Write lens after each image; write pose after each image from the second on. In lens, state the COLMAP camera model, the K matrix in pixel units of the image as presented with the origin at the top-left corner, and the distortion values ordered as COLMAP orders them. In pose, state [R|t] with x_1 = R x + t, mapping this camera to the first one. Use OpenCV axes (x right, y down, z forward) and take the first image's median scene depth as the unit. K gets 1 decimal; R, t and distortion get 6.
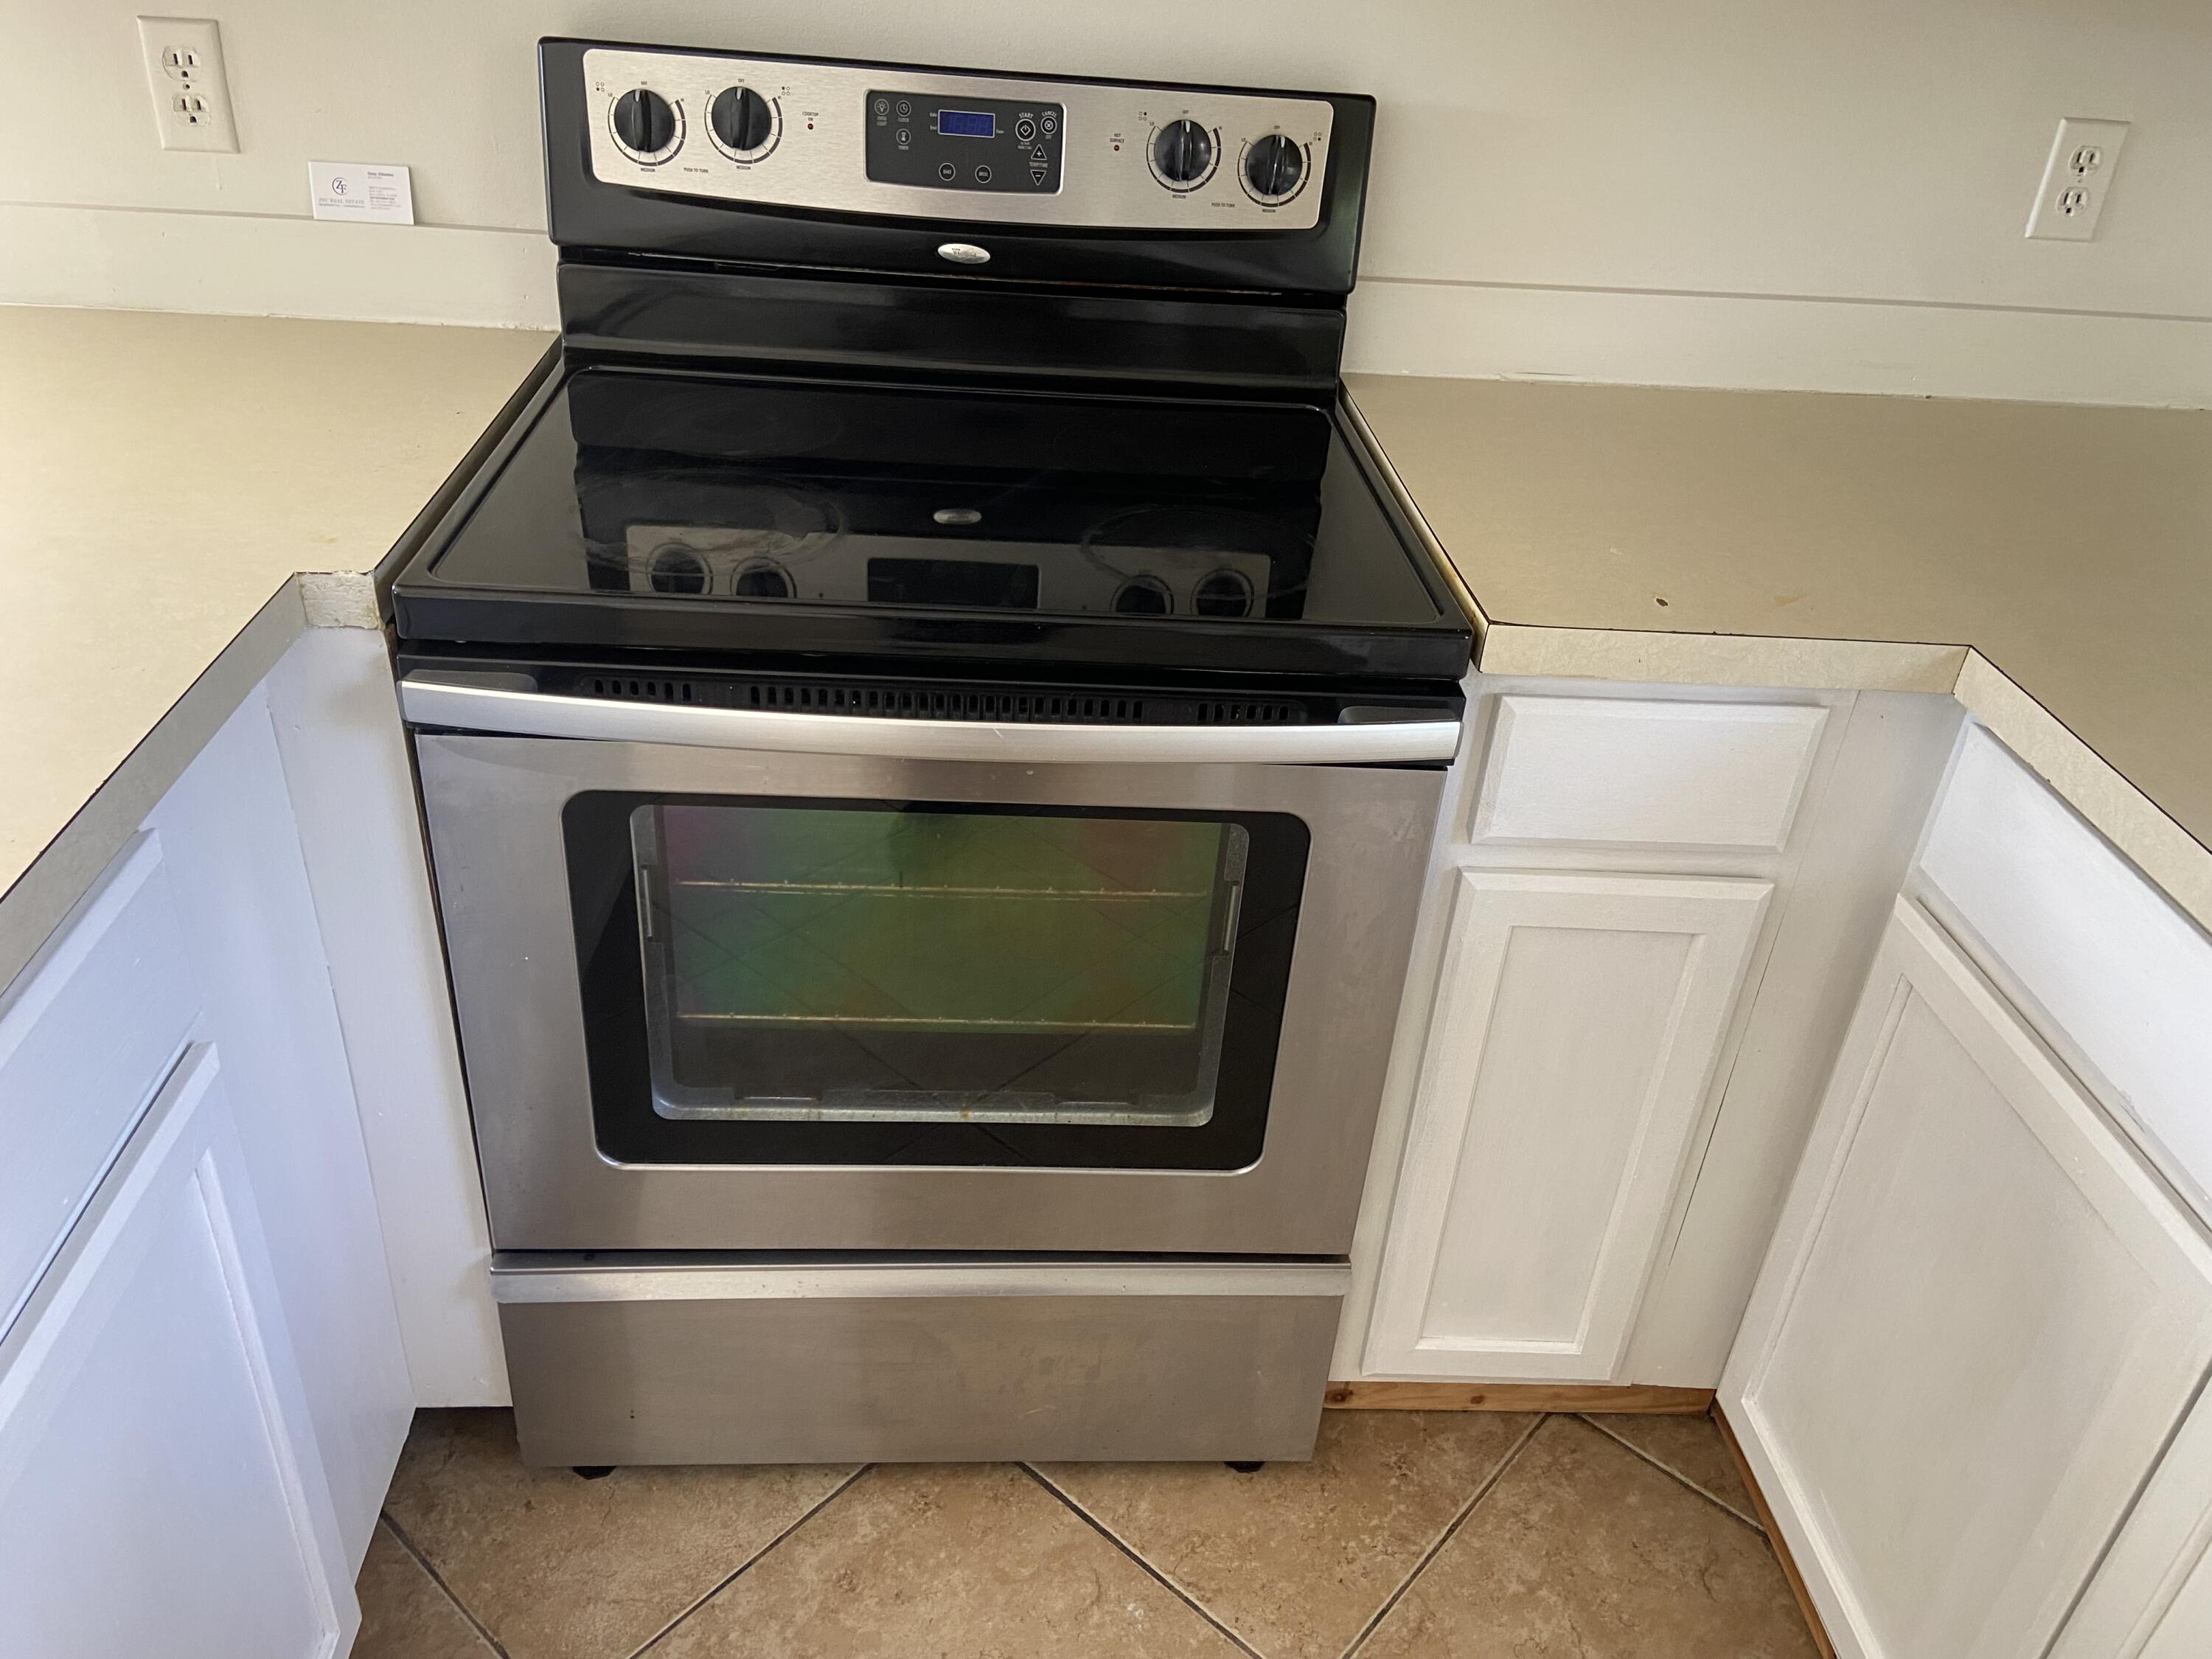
lens RADIAL K [[1690.2, 0, 1106.0], [0, 1690.2, 829.5], [0, 0, 1]] dist [0.092086, -0.112643]
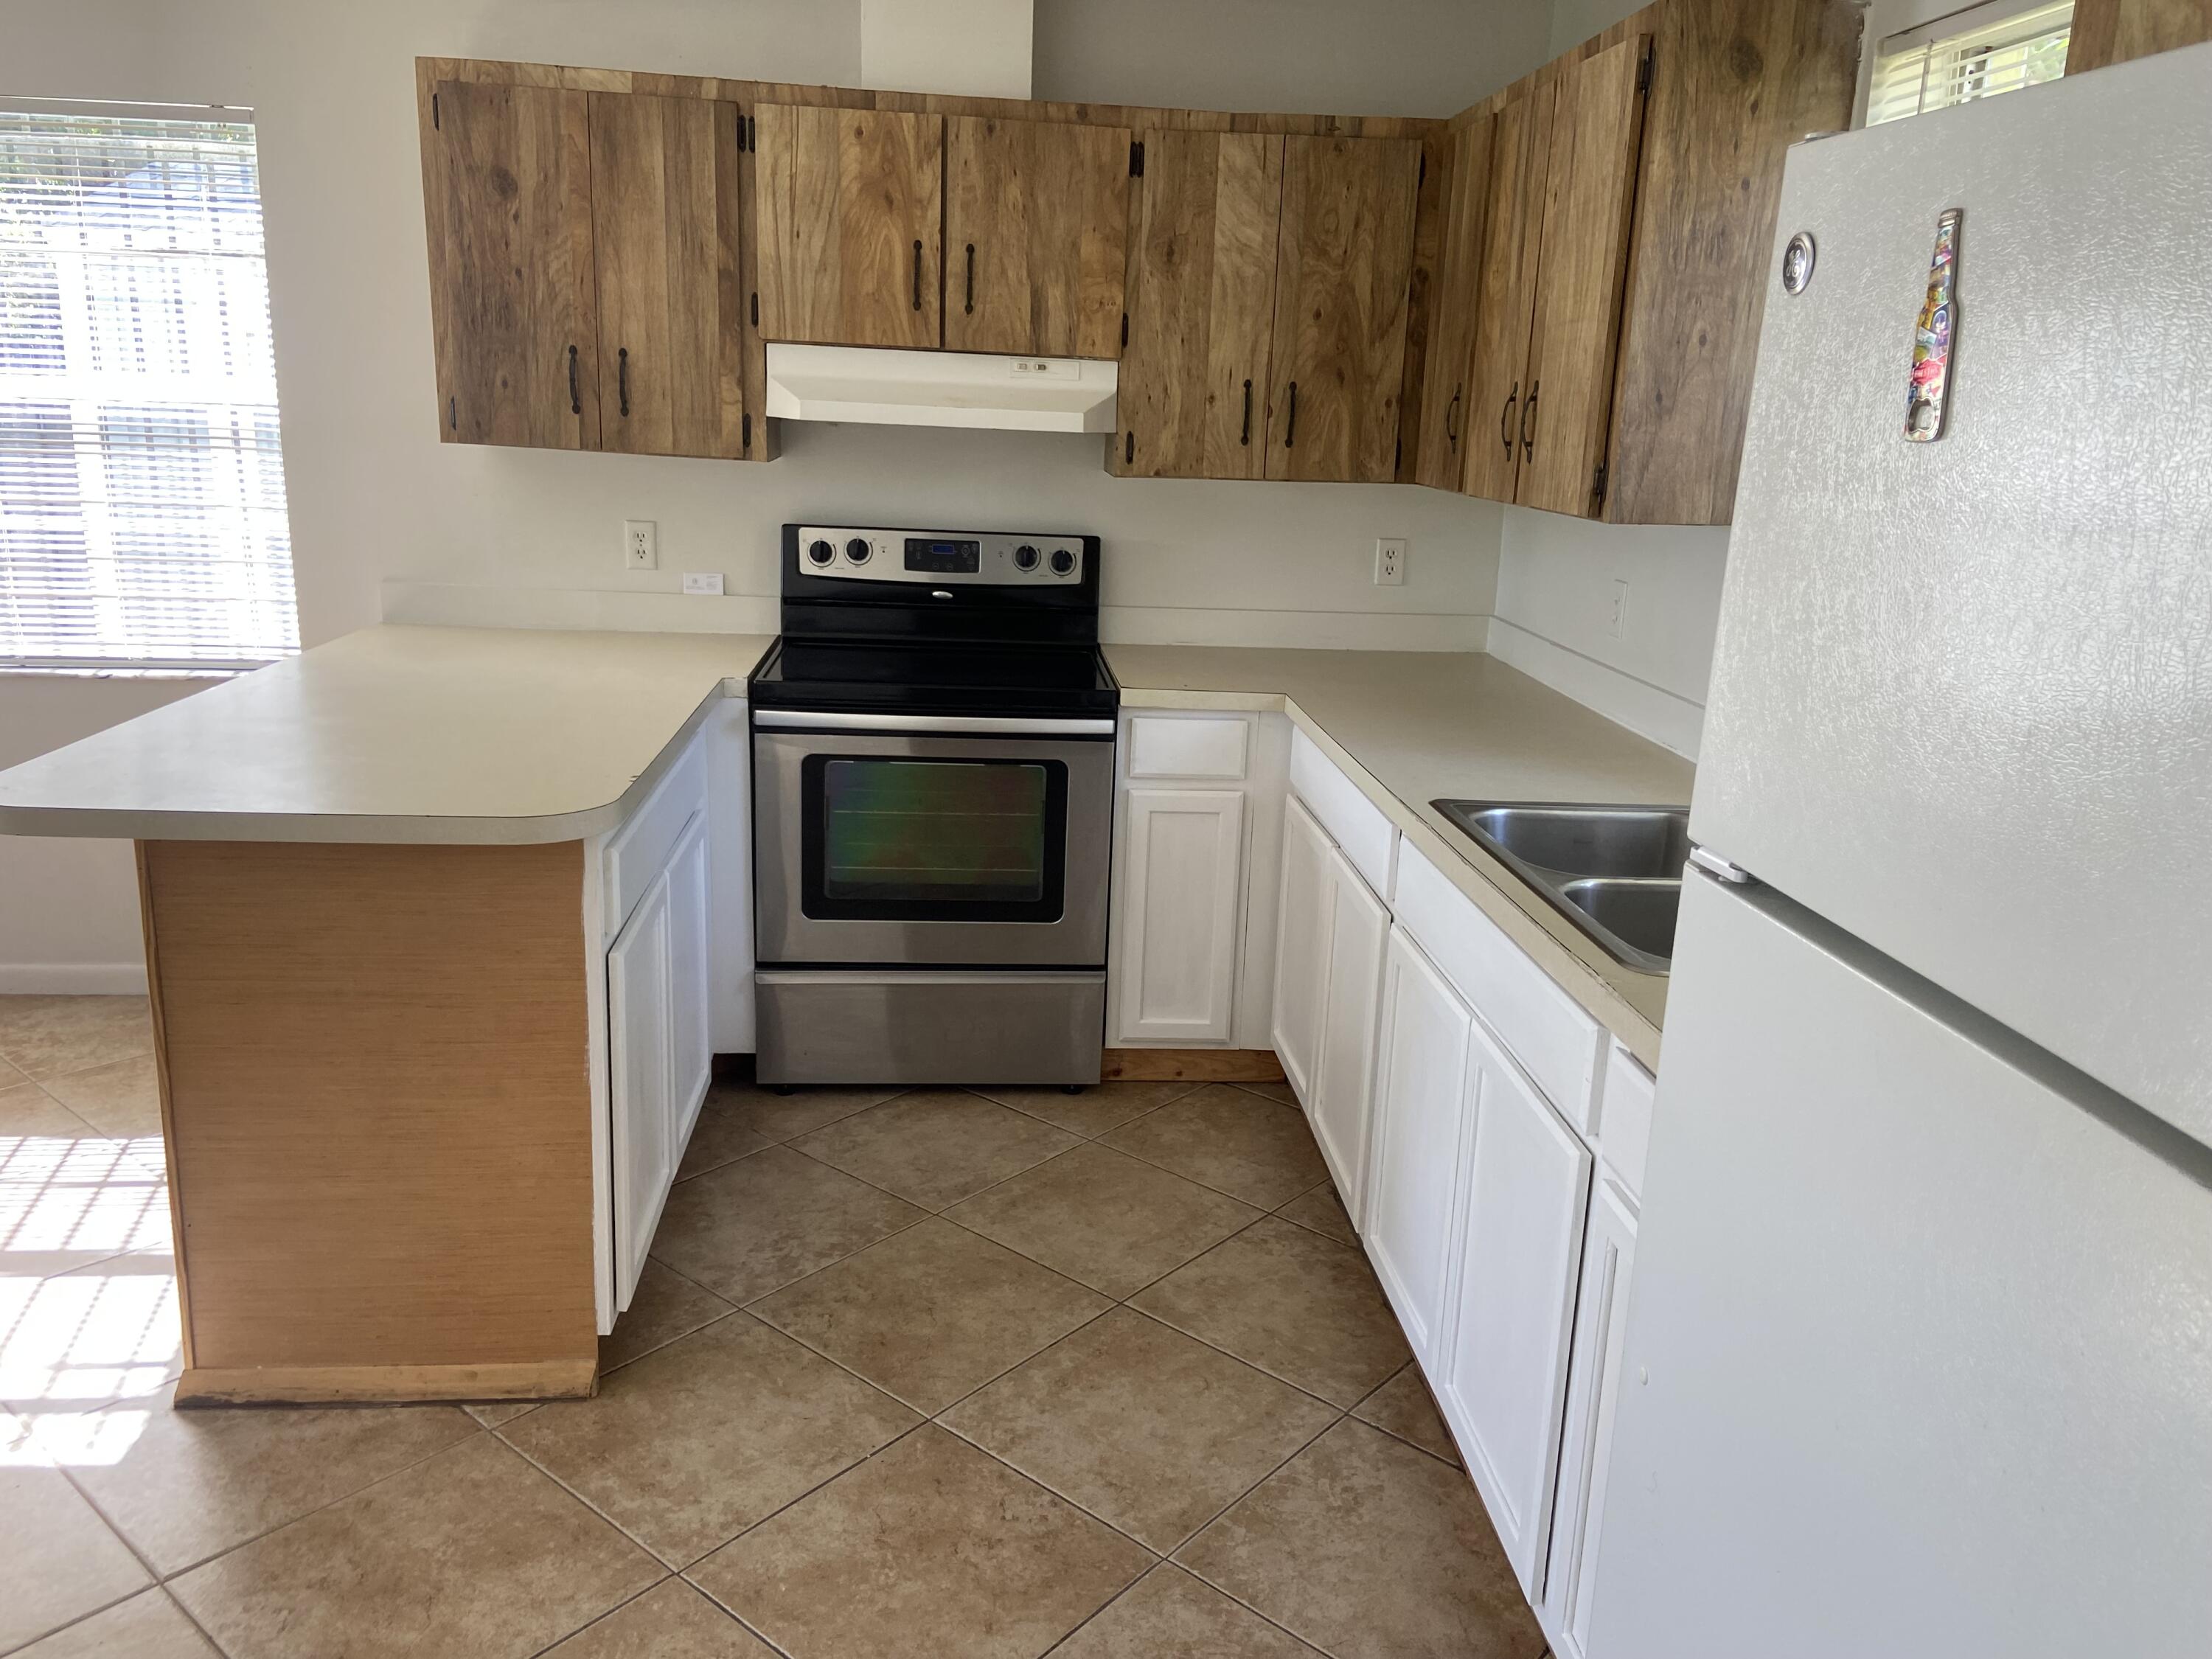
lens RADIAL K [[1662.0, 0, 1106.8], [0, 1662.0, 815.9], [0, 0, 1]] dist [0.134500, -0.170230]
pose [[0.999331, -0.033036, 0.015669, 0.115680], [0.036137, 0.957659, -0.285627, 0.717743], [-0.005569, 0.286002, 0.958213, -1.333637]]
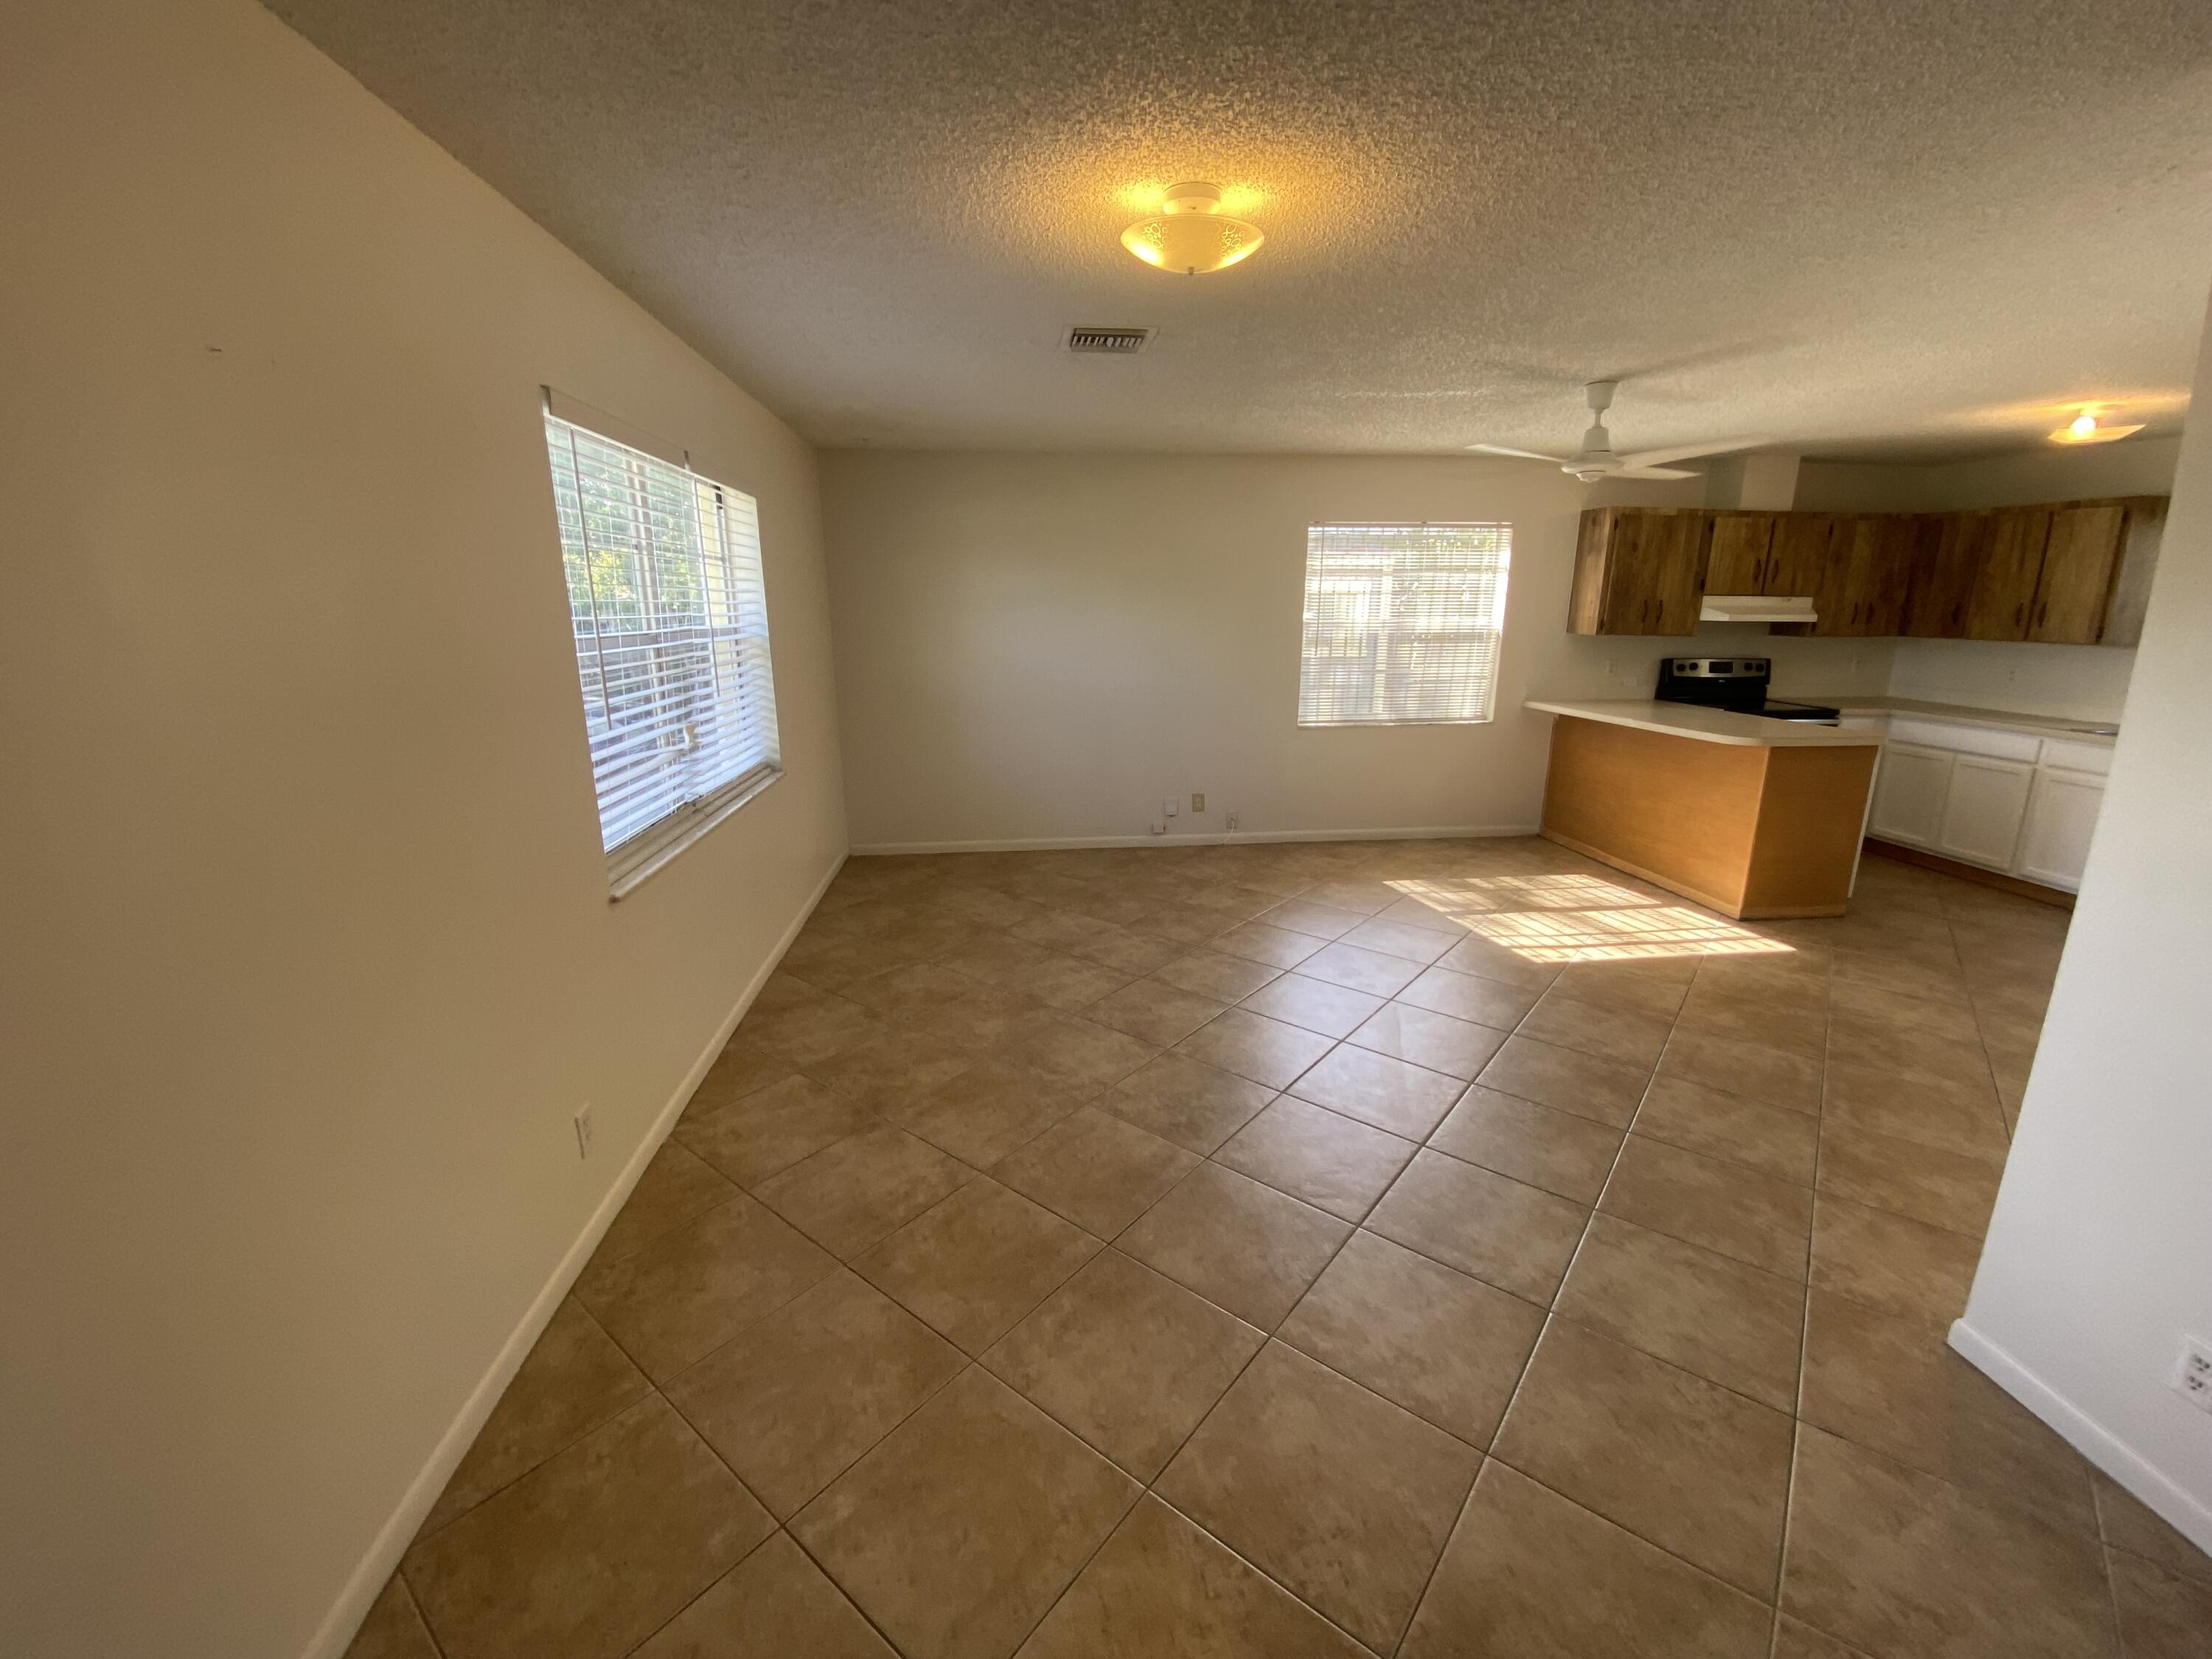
lens RADIAL K [[898.2, 0, 1106.0], [0, 898.2, 829.5], [0, 0, 1]] dist [0.020908, -0.020486]
pose [[0.996687, -0.074195, 0.033309, -2.877214], [0.080657, 0.954285, -0.287809, 1.156703], [-0.010433, 0.289542, 0.957108, -2.461833]]
